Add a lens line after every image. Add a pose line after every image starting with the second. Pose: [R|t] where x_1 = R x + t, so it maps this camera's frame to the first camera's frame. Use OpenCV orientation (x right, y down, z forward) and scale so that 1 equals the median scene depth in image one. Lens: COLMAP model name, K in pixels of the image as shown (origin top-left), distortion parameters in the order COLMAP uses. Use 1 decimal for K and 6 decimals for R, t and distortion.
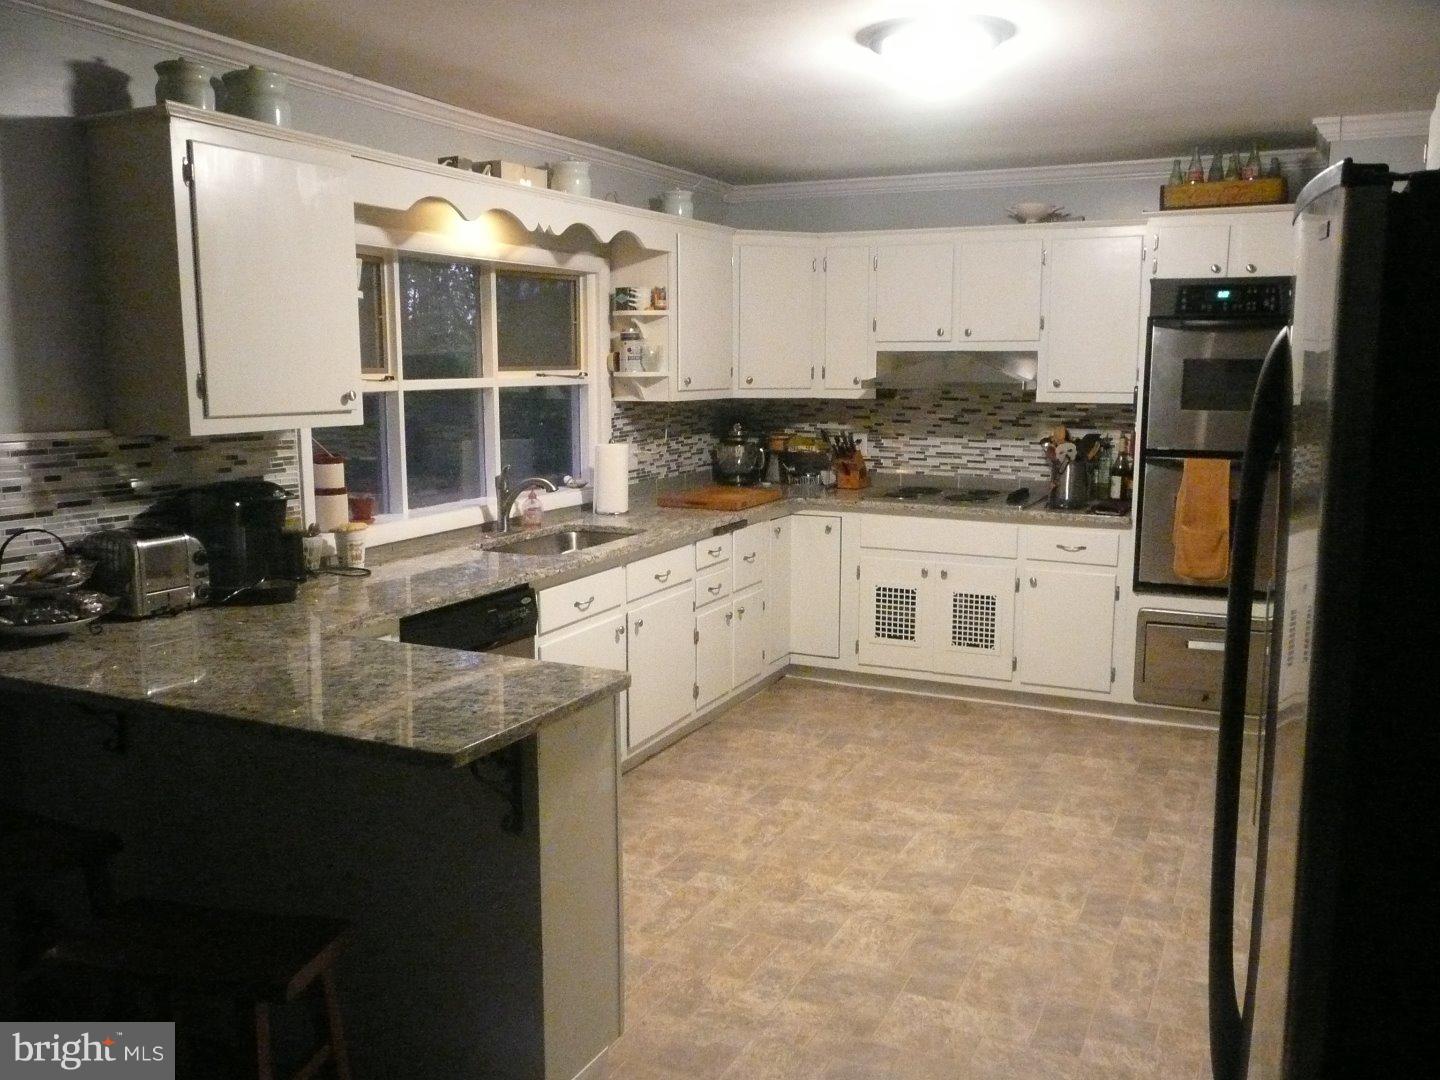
lens RADIAL K [[1222.2, 0, 720.0], [0, 1222.2, 540.0], [0, 0, 1]] dist [-0.003152, 0.007348]
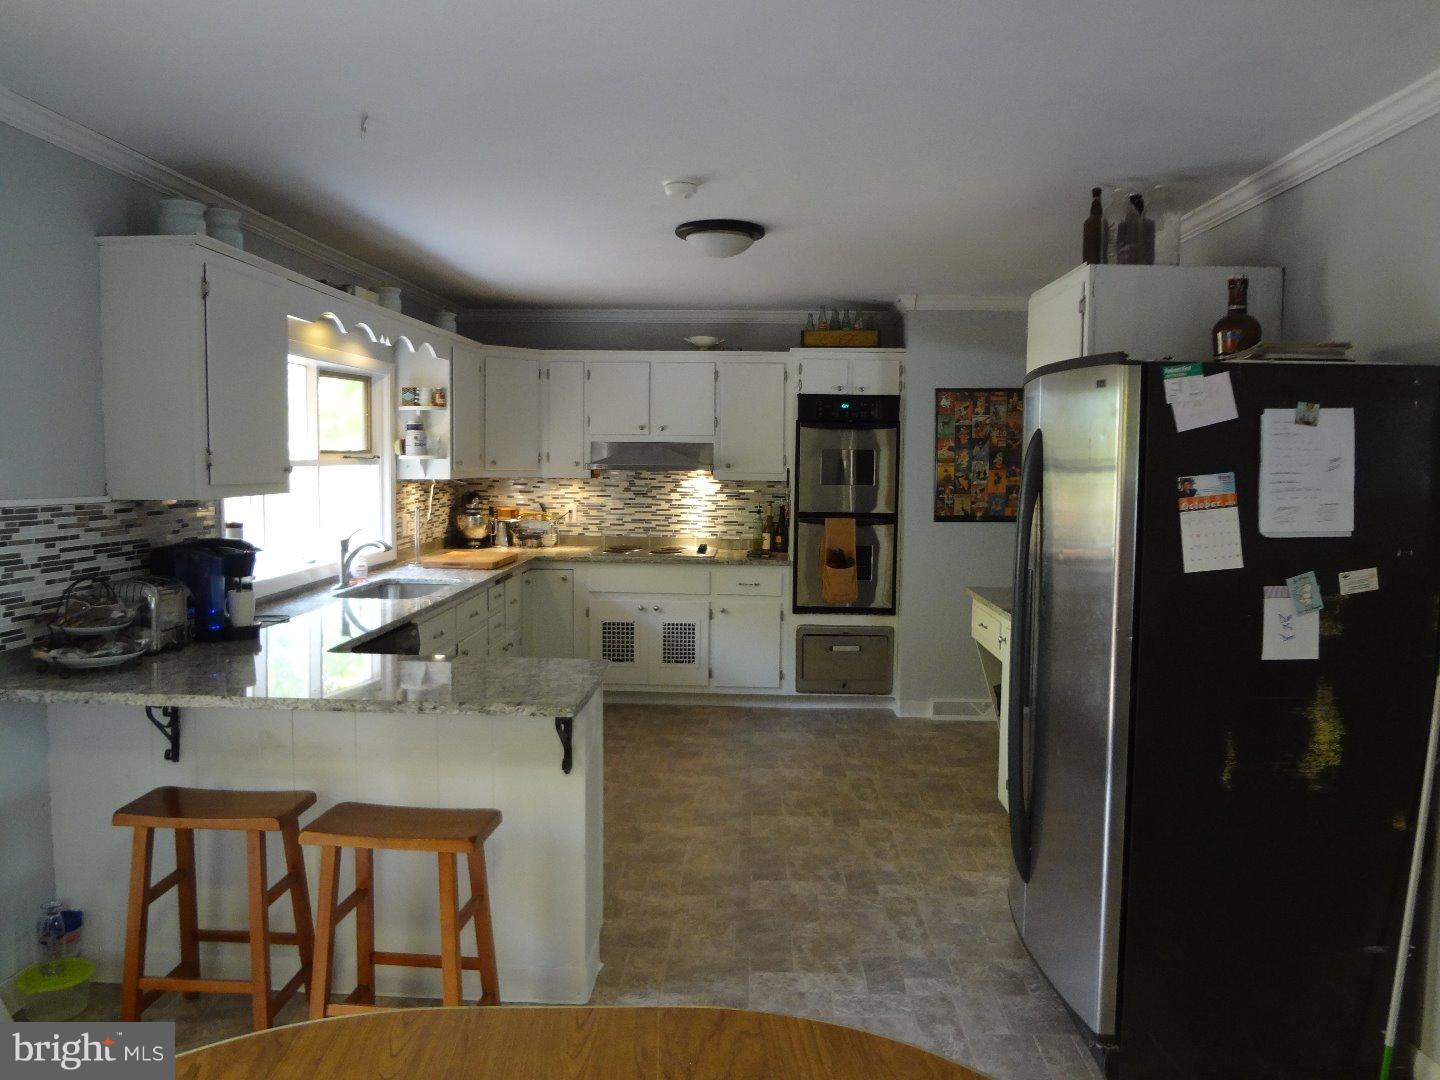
lens RADIAL K [[1068.5, 0, 720.0], [0, 1068.5, 540.0], [0, 0, 1]] dist [-0.047115, 0.005996]
pose [[0.918722, -0.021898, 0.394296, -0.212319], [0.047884, 0.997272, -0.056184, 0.021910], [-0.391990, 0.070498, 0.917264, -0.093456]]
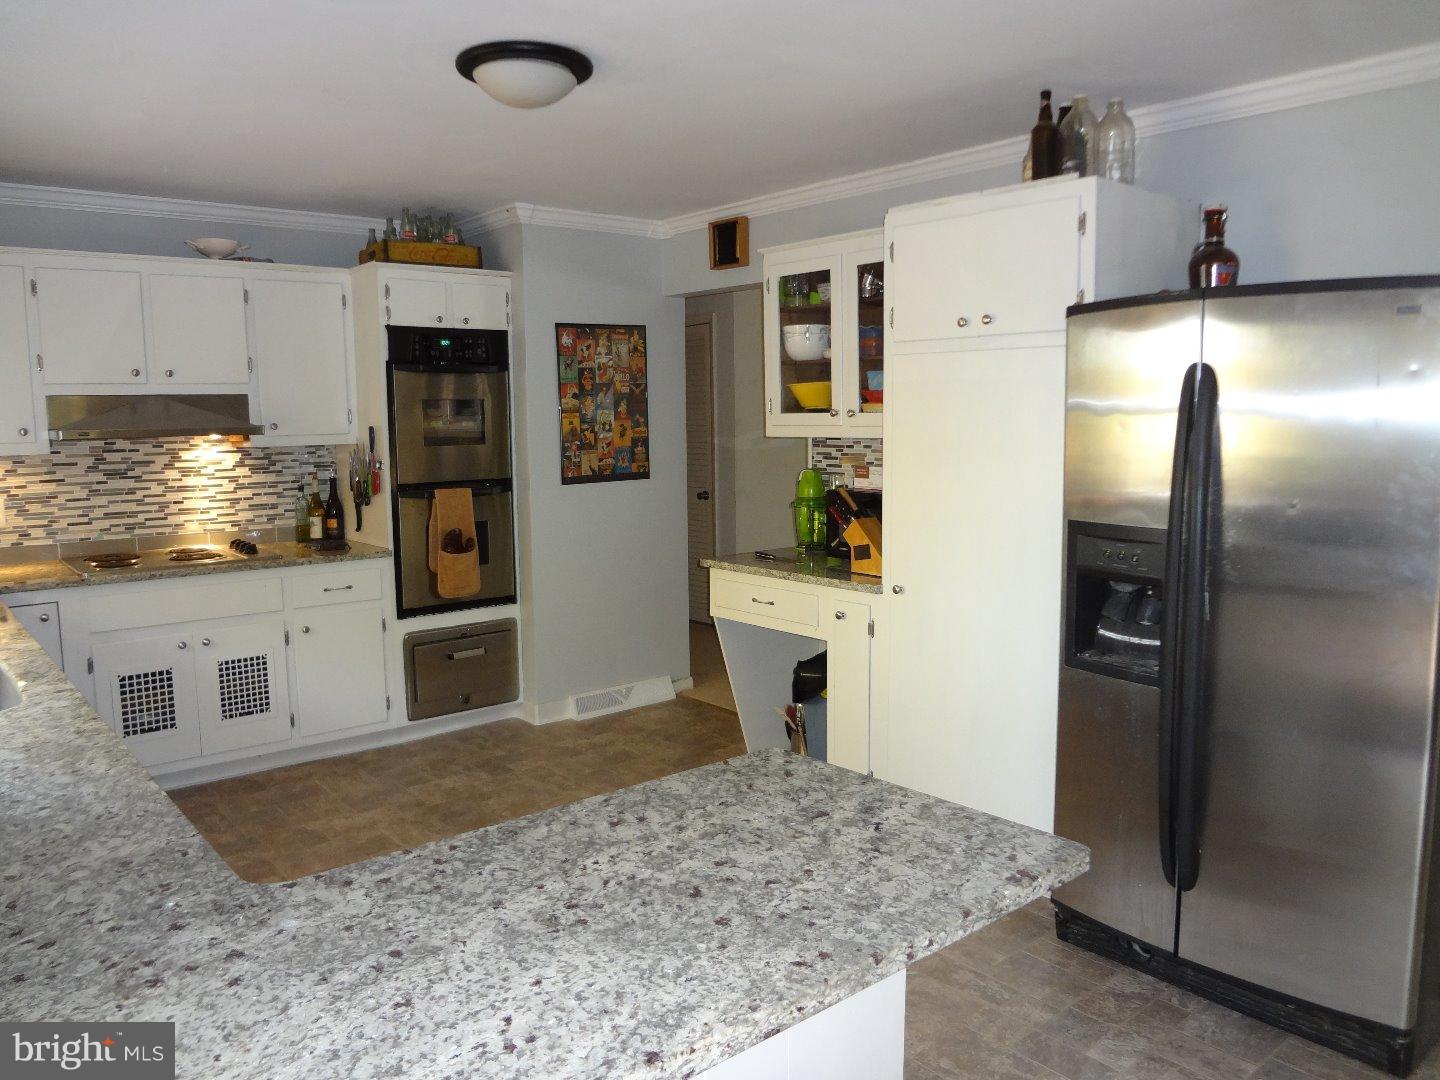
lens RADIAL K [[1068.5, 0, 720.0], [0, 1068.5, 540.0], [0, 0, 1]] dist [-0.047115, 0.005996]
pose [[0.418969, -0.117851, 0.900320, -0.352080], [0.145221, 0.987475, 0.061680, -0.040803], [-0.896312, 0.104903, 0.430836, 0.335477]]
